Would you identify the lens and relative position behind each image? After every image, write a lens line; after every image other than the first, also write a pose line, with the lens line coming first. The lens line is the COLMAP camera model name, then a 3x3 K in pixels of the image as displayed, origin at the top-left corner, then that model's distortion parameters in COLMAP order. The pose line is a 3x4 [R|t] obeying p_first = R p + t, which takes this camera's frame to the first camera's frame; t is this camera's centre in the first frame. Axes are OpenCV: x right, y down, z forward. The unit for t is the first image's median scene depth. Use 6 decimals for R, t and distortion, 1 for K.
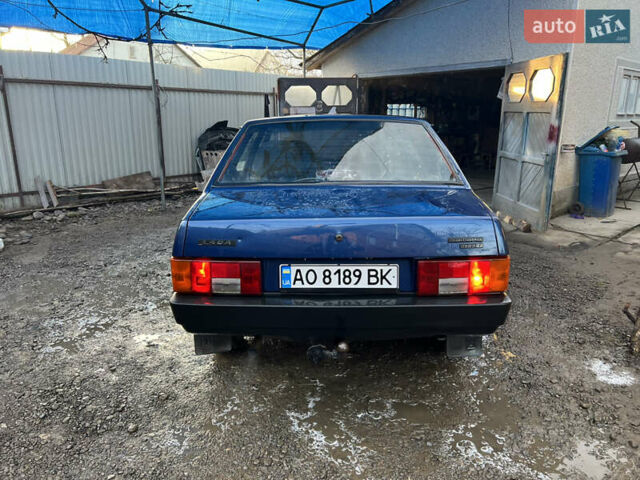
lens RADIAL K [[477.4, 0, 320.0], [0, 477.4, 240.0], [0, 0, 1]] dist [0.052881, -0.057379]
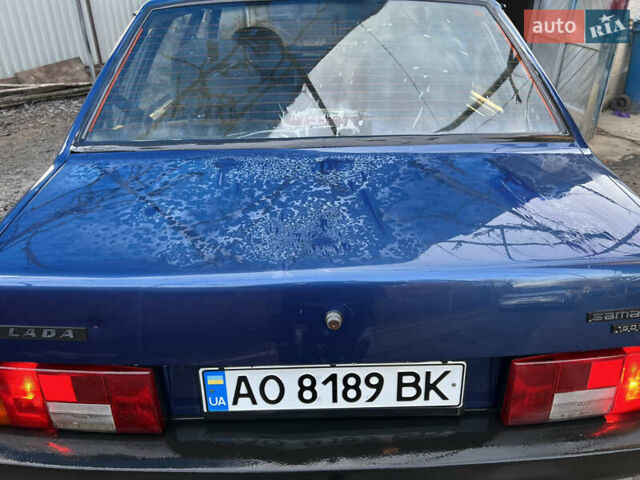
lens RADIAL K [[477.4, 0, 320.0], [0, 477.4, 240.0], [0, 0, 1]] dist [0.052881, -0.057379]
pose [[0.999290, -0.024172, 0.028900, 0.009373], [0.016189, 0.968120, 0.249963, -0.094091], [-0.034021, -0.249318, 0.967824, 0.325394]]
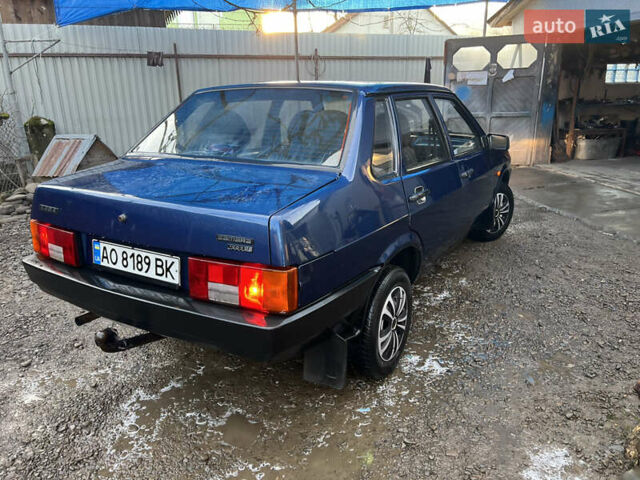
lens RADIAL K [[479.1, 0, 320.0], [0, 479.1, 240.0], [0, 0, 1]] dist [0.007628, -0.001645]
pose [[0.870597, 0.136685, -0.472629, 0.425099], [-0.107156, 0.990251, 0.088996, -0.045299], [0.480186, -0.026834, 0.876756, 0.200912]]
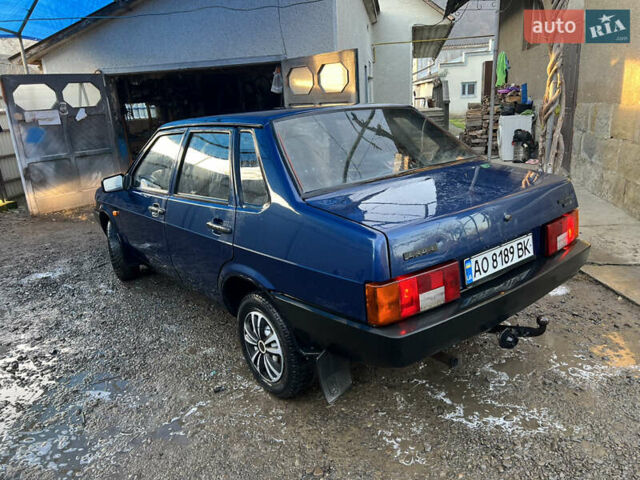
lens RADIAL K [[474.3, 0, 320.0], [0, 474.3, 240.0], [0, 0, 1]] dist [0.013864, -0.005347]
pose [[0.777011, -0.216309, 0.591155, -0.456275], [0.213989, 0.973944, 0.075109, -0.062925], [-0.591998, 0.068140, 0.803053, 0.231380]]
